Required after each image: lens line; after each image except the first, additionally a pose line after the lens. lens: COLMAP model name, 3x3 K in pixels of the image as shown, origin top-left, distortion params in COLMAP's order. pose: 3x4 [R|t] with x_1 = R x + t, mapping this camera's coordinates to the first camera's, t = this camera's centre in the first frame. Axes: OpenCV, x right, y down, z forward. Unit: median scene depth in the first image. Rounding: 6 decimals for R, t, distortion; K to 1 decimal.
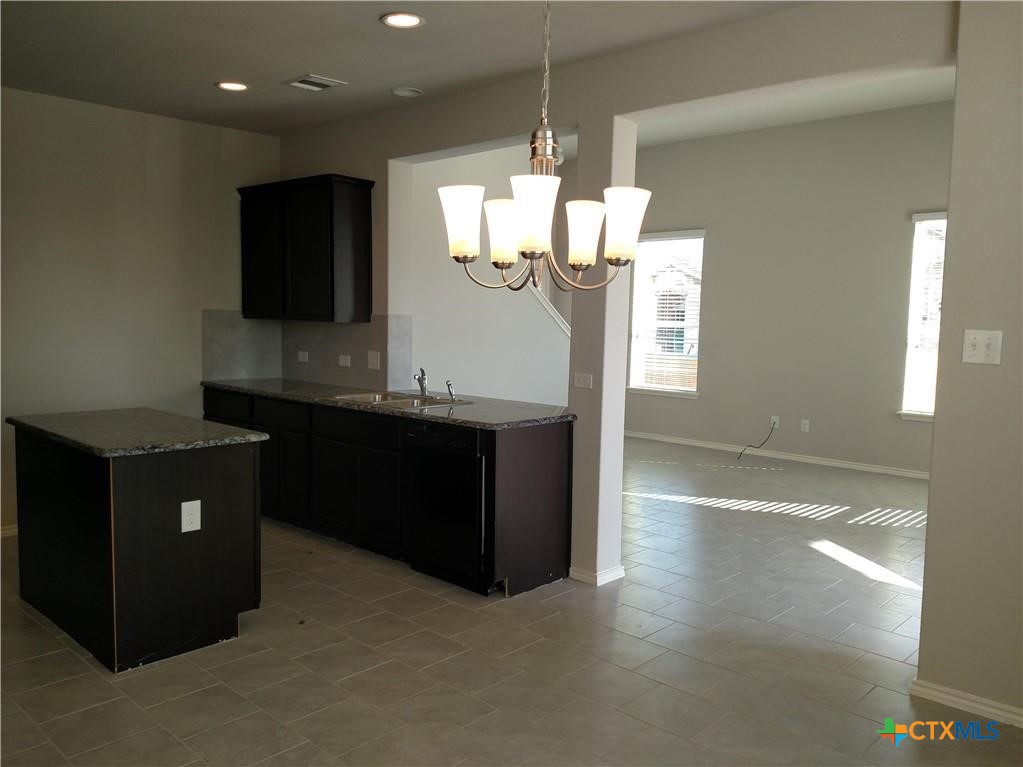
lens RADIAL K [[792.1, 0, 511.5], [0, 792.1, 383.5], [0, 0, 1]] dist [0.139544, -0.226064]
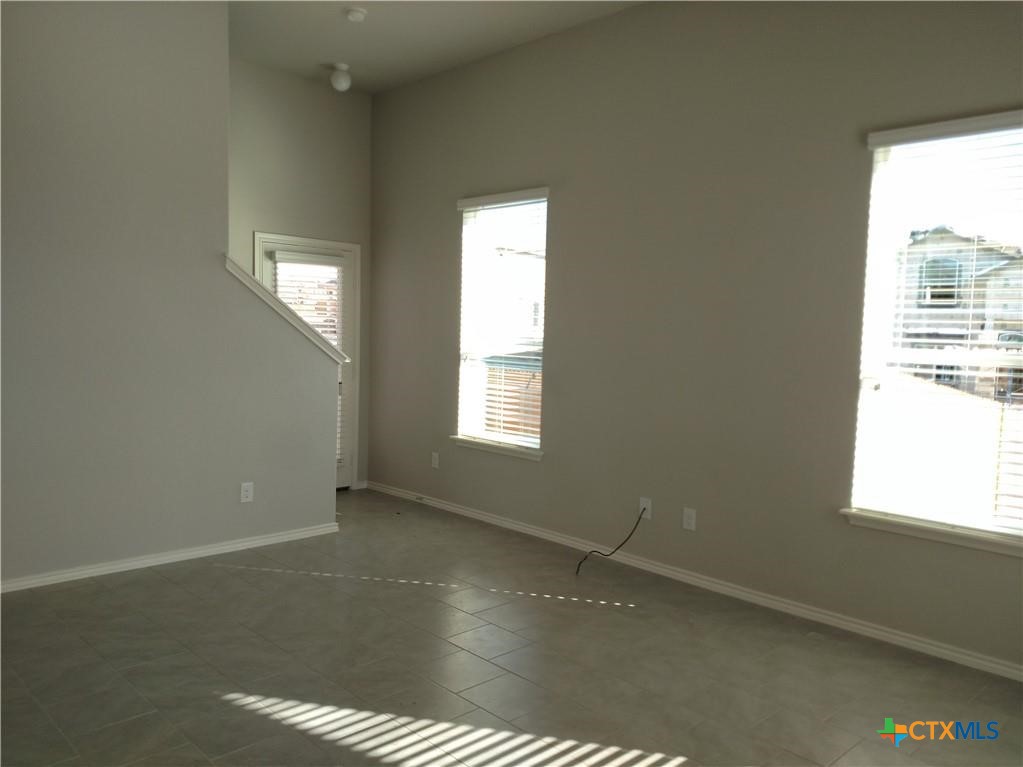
lens RADIAL K [[792.1, 0, 511.5], [0, 792.1, 383.5], [0, 0, 1]] dist [0.139544, -0.226064]
pose [[0.999815, 0.016113, -0.010476, 0.243340], [-0.016383, 0.999523, -0.026191, -0.027332], [0.010049, 0.026358, 0.999602, 0.427965]]
